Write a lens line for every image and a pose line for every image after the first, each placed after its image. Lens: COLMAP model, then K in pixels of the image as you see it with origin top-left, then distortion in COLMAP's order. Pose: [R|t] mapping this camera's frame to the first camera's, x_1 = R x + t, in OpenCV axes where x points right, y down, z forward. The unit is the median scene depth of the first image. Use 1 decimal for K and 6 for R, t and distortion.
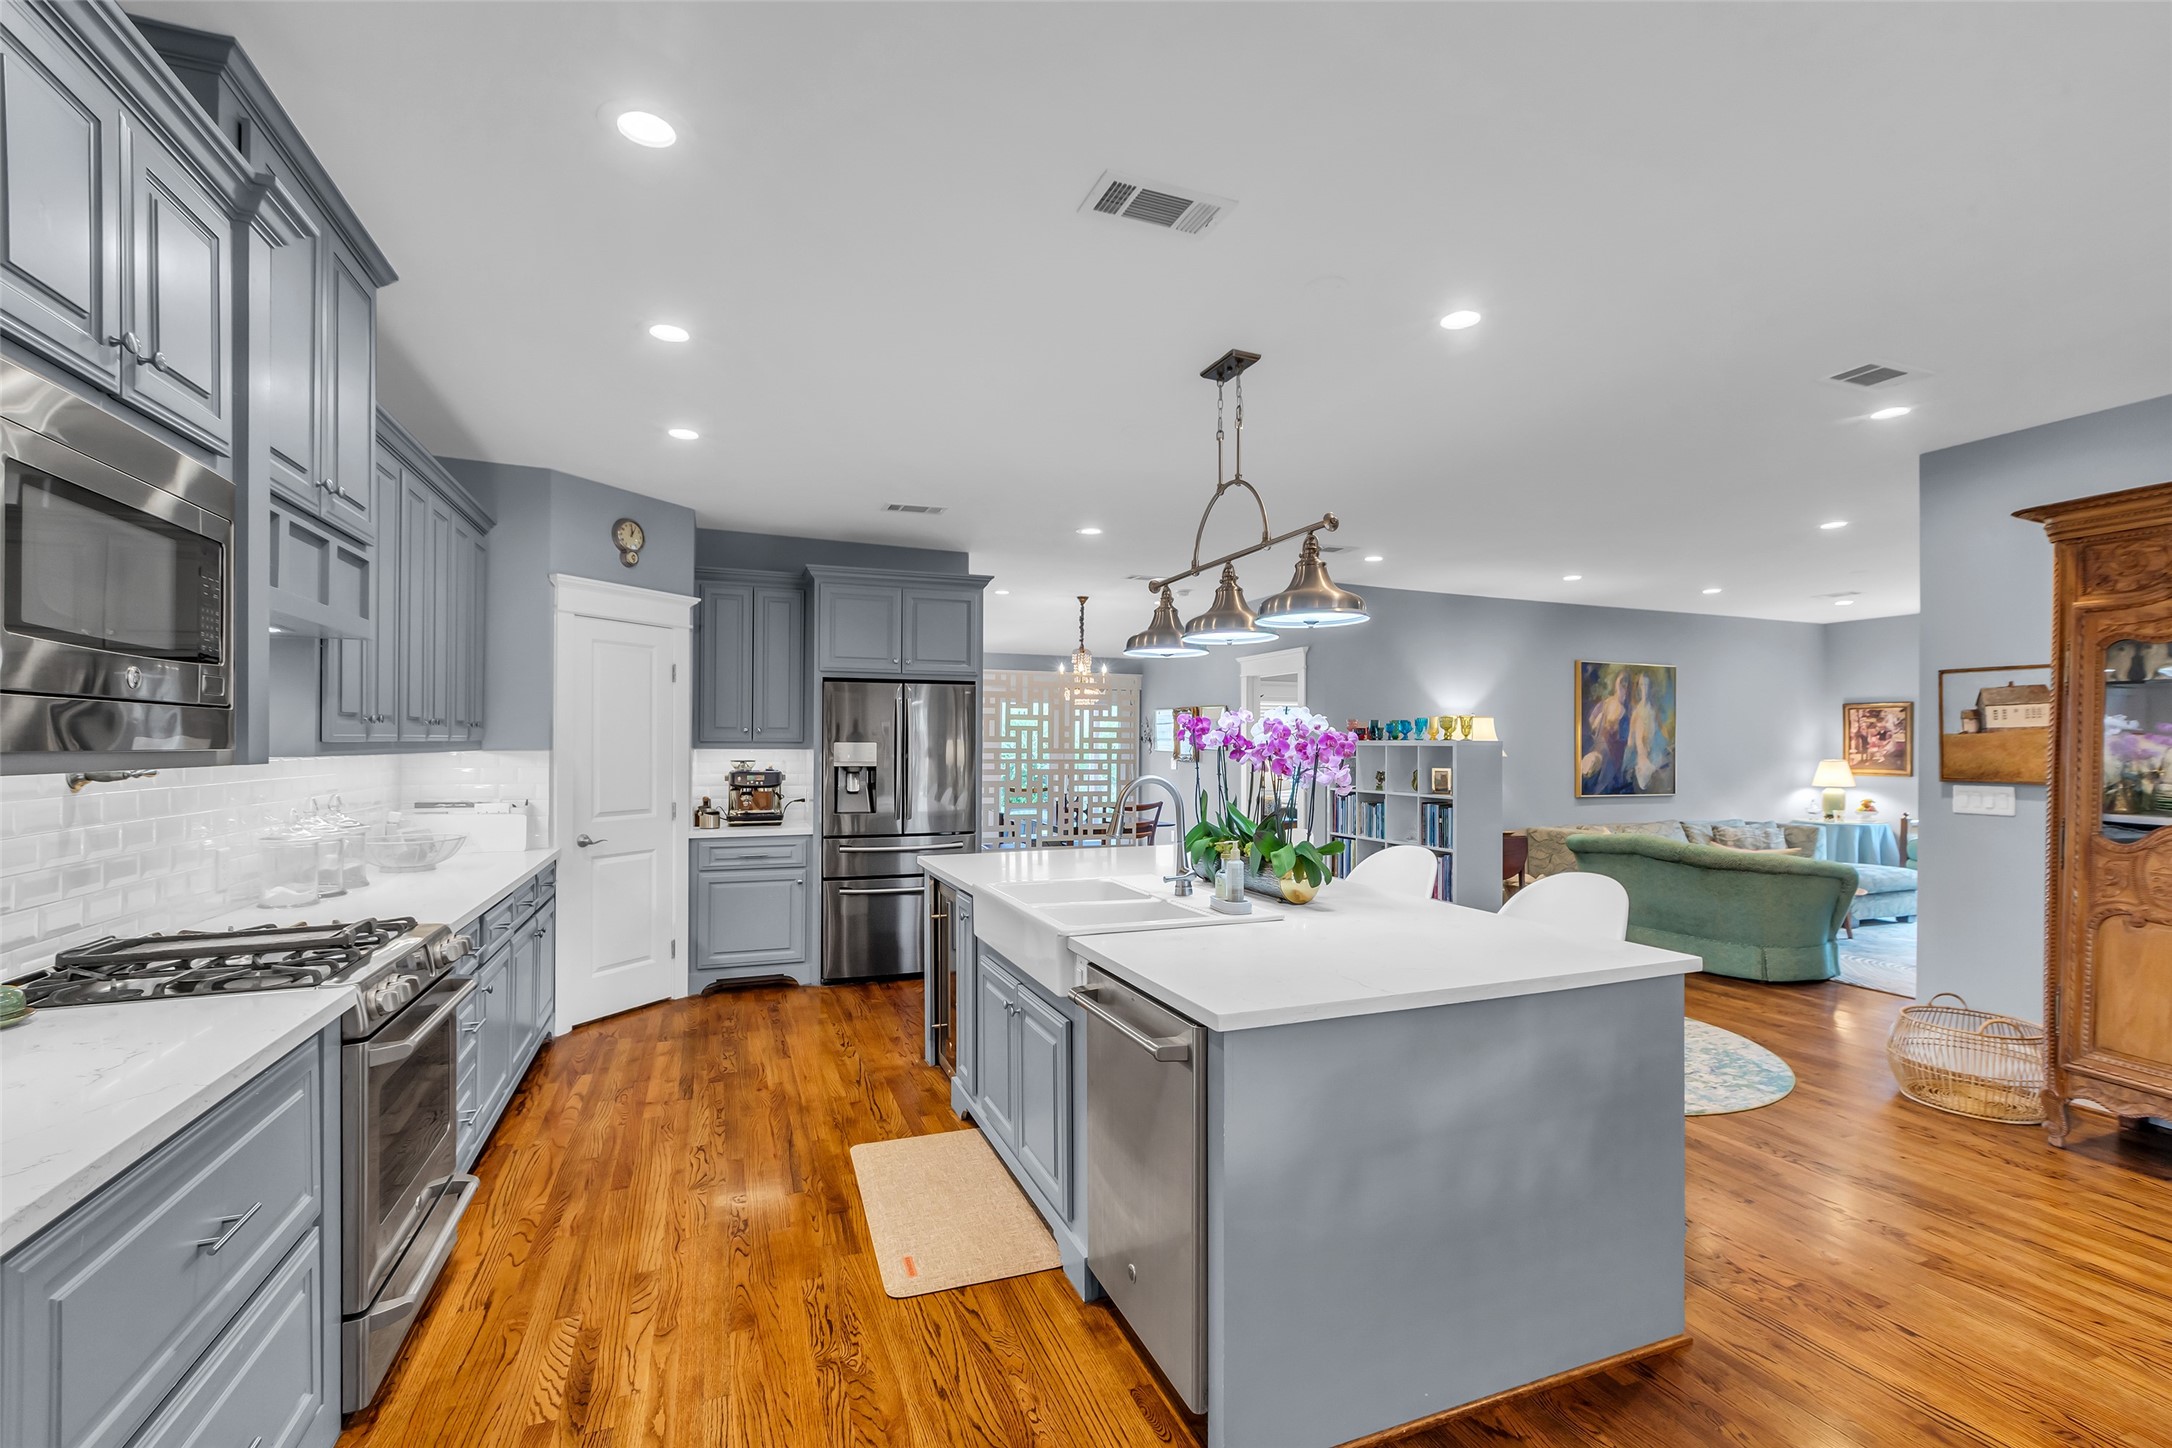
lens RADIAL K [[968.3, 0, 1111.3], [0, 968.3, 743.1], [0, 0, 1]] dist [-0.003303, 0.003973]
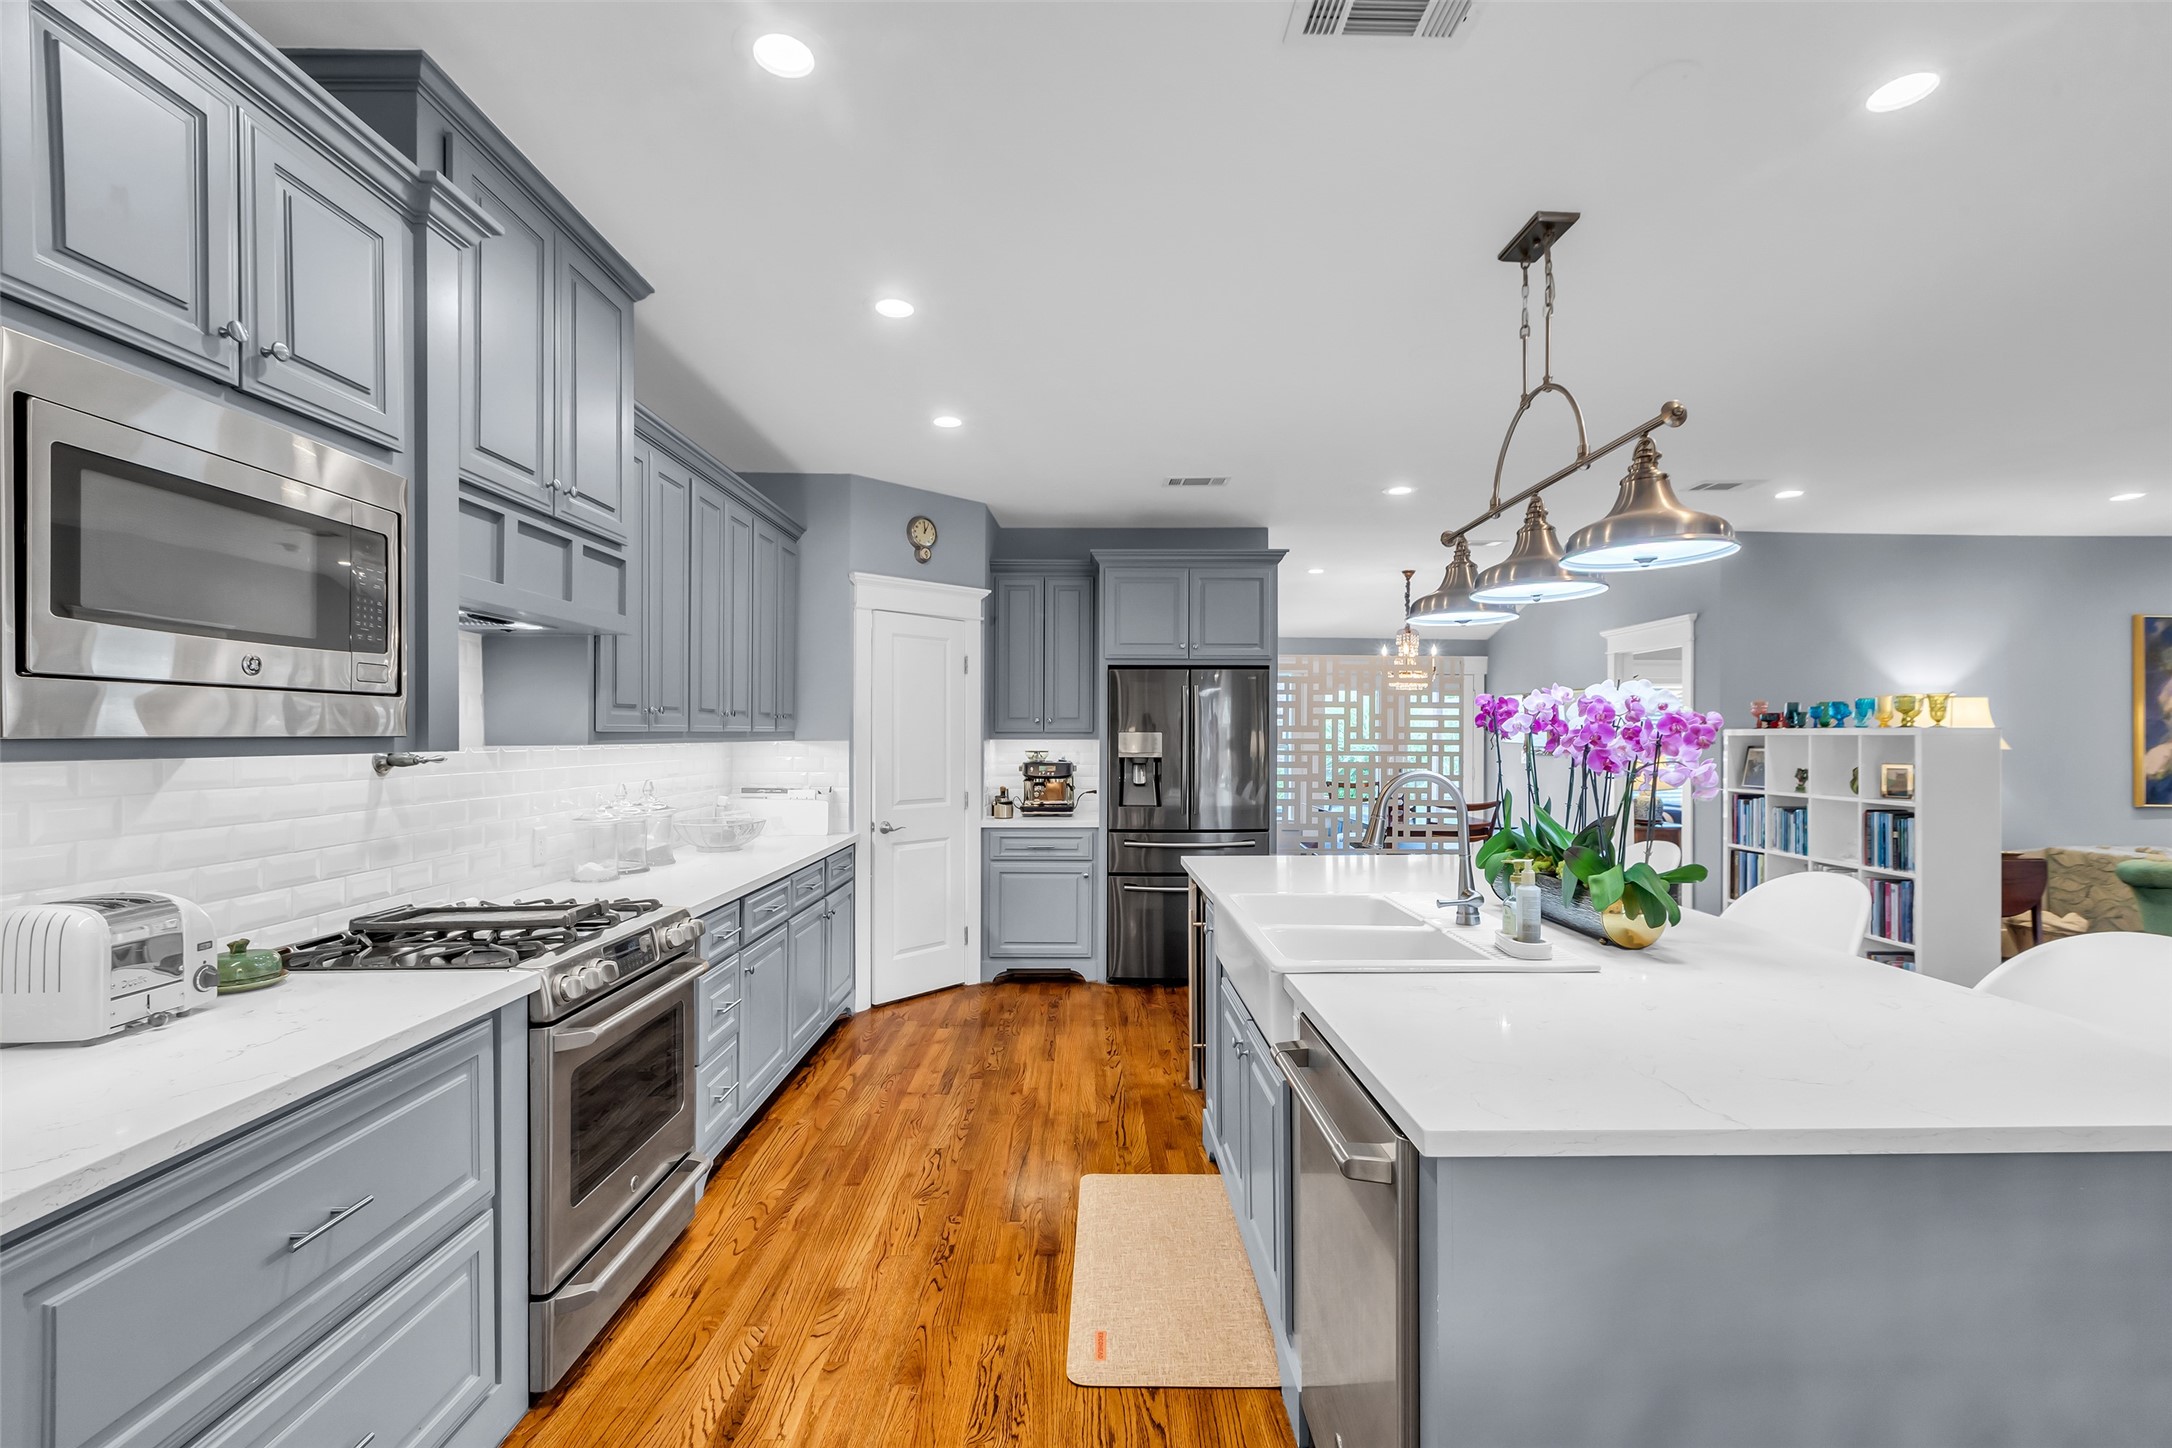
lens RADIAL K [[968.3, 0, 1102.4], [0, 968.3, 735.9], [0, 0, 1]] dist [-0.003303, 0.003973]
pose [[0.932279, -0.002477, -0.361731, 0.077665], [0.002765, 0.999996, 0.000278, 0.003846], [0.361729, -0.001260, 0.932282, 0.158612]]
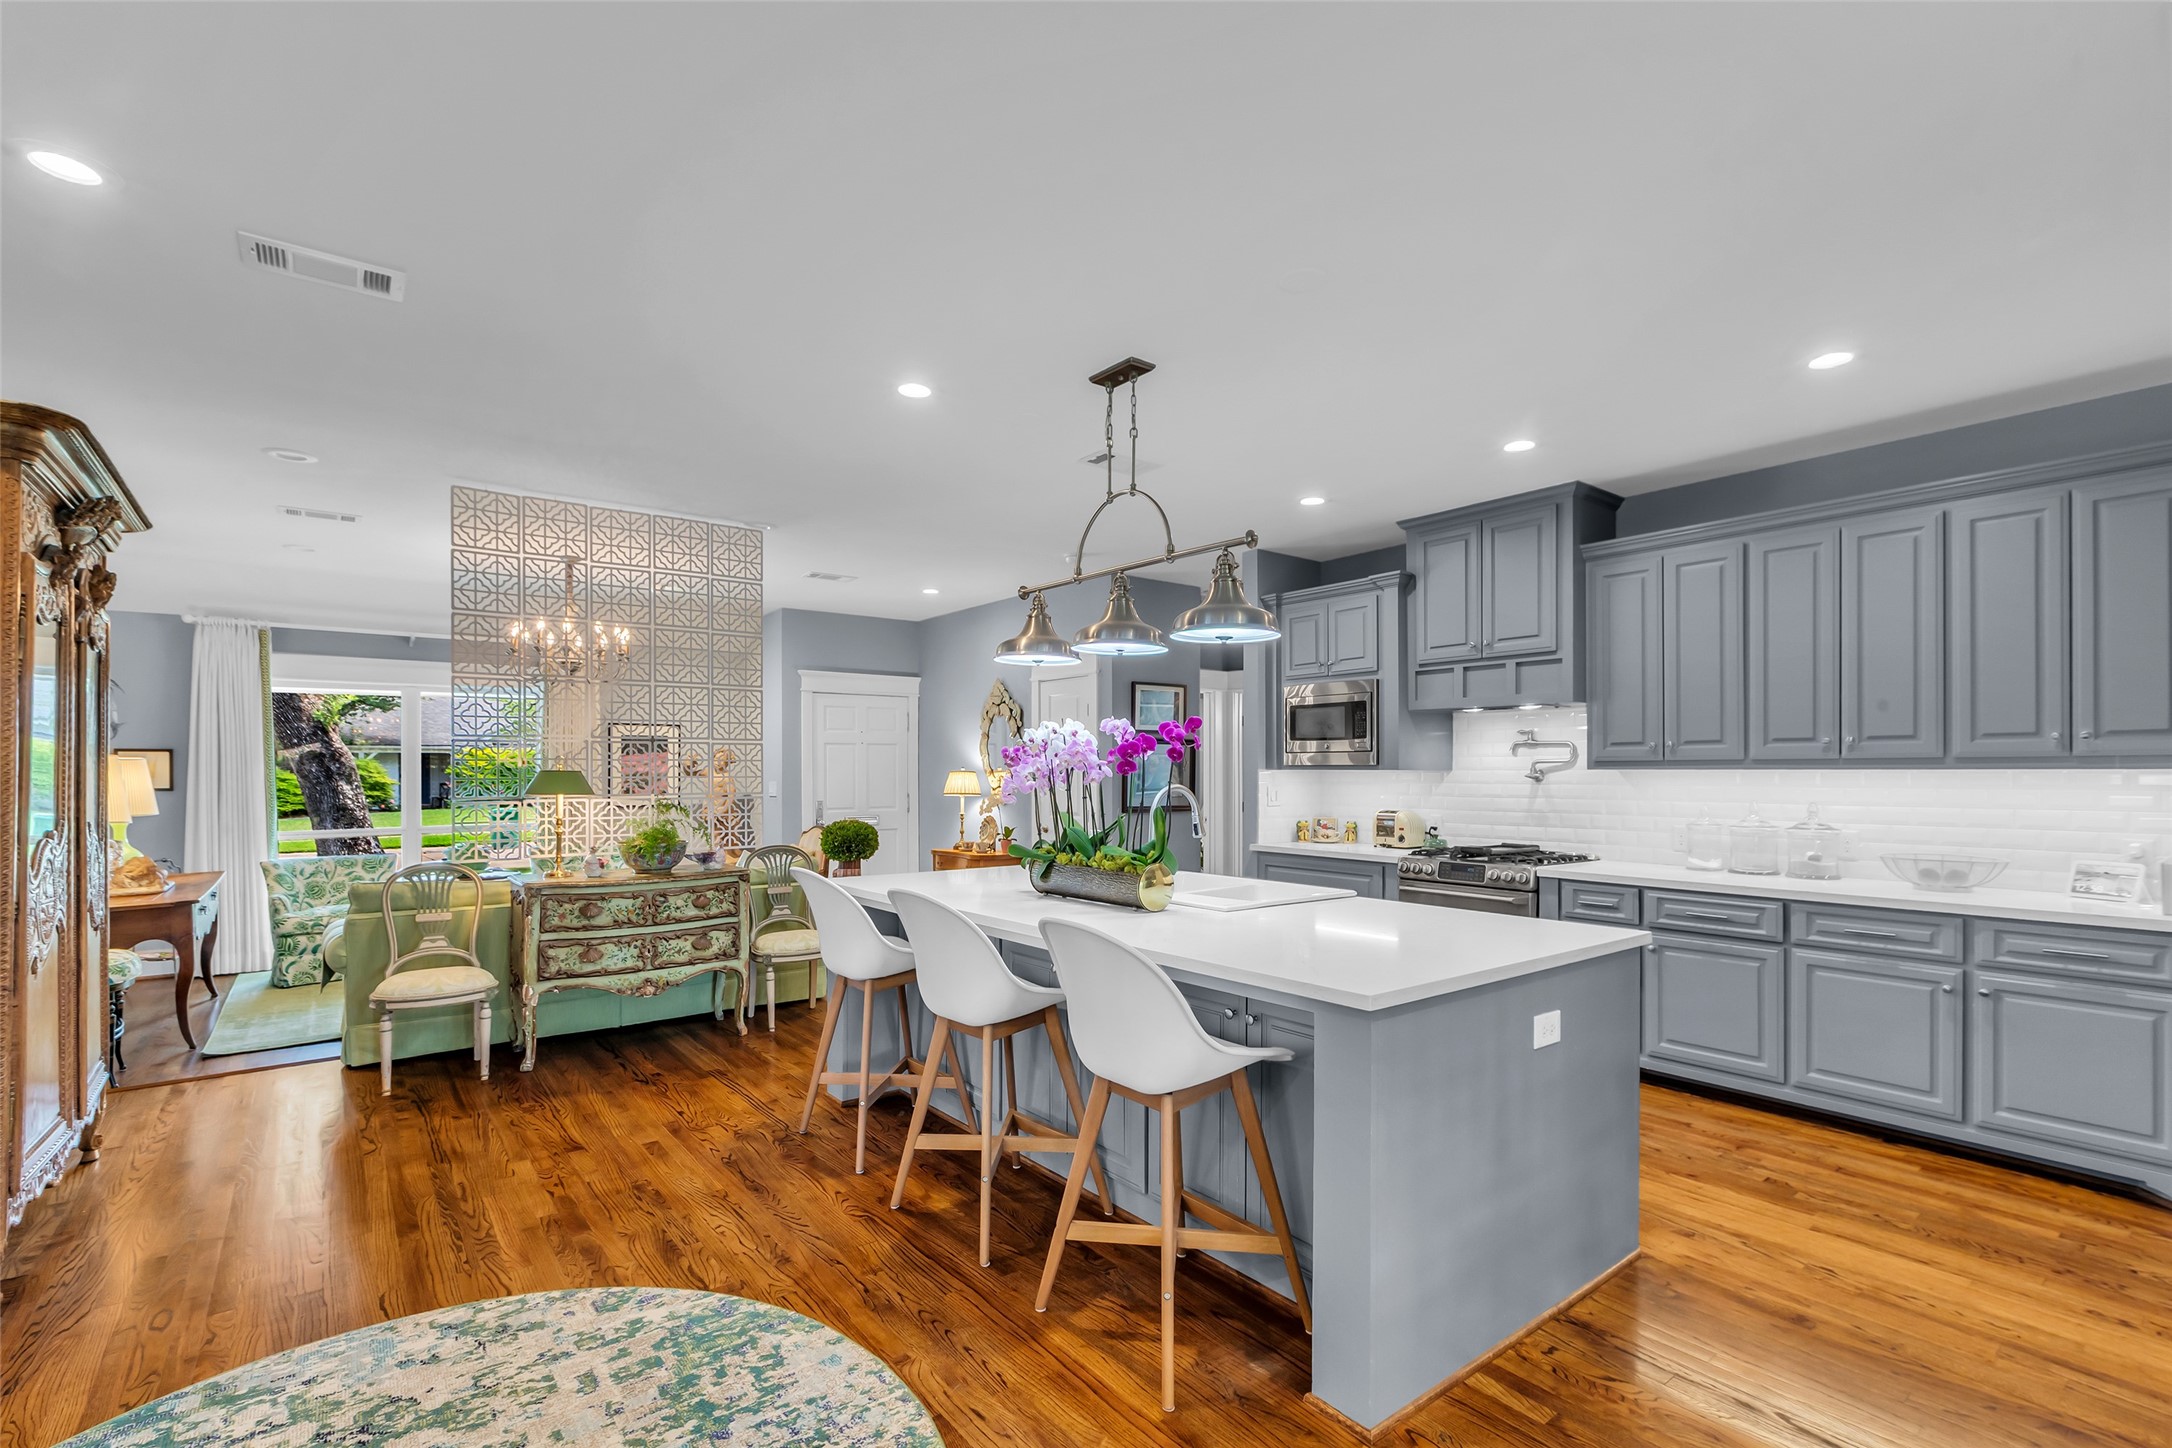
lens RADIAL K [[968.3, 0, 1084.4], [0, 968.3, 780.1], [0, 0, 1]] dist [-0.003303, 0.003973]
pose [[-0.963156, -0.000291, -0.268944, 0.420027], [-0.003454, 0.999930, 0.011286, 0.012659], [0.268922, 0.011799, -0.963090, 1.918054]]
